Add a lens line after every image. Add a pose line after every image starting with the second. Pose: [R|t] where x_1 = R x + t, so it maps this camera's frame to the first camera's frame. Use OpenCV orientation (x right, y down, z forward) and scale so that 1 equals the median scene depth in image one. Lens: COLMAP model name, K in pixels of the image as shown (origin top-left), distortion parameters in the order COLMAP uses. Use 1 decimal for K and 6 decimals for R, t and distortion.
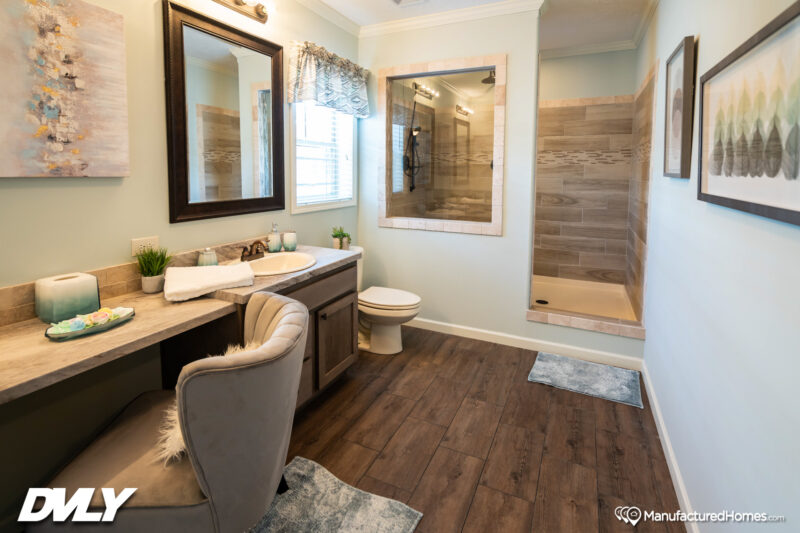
lens RADIAL K [[394.4, 0, 397.4], [0, 394.4, 198.2], [0, 0, 1]] dist [-0.000257, 0.001356]
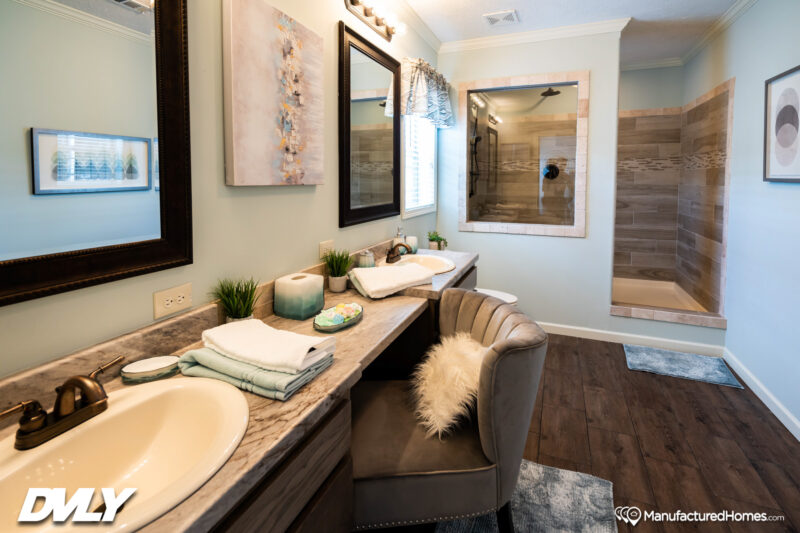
lens RADIAL K [[394.4, 0, 397.4], [0, 394.4, 198.2], [0, 0, 1]] dist [-0.000257, 0.001356]
pose [[0.998448, -0.009135, 0.054945, -0.384219], [0.010177, 0.999773, -0.018709, 0.003780], [-0.054762, 0.019240, 0.998314, -0.067571]]
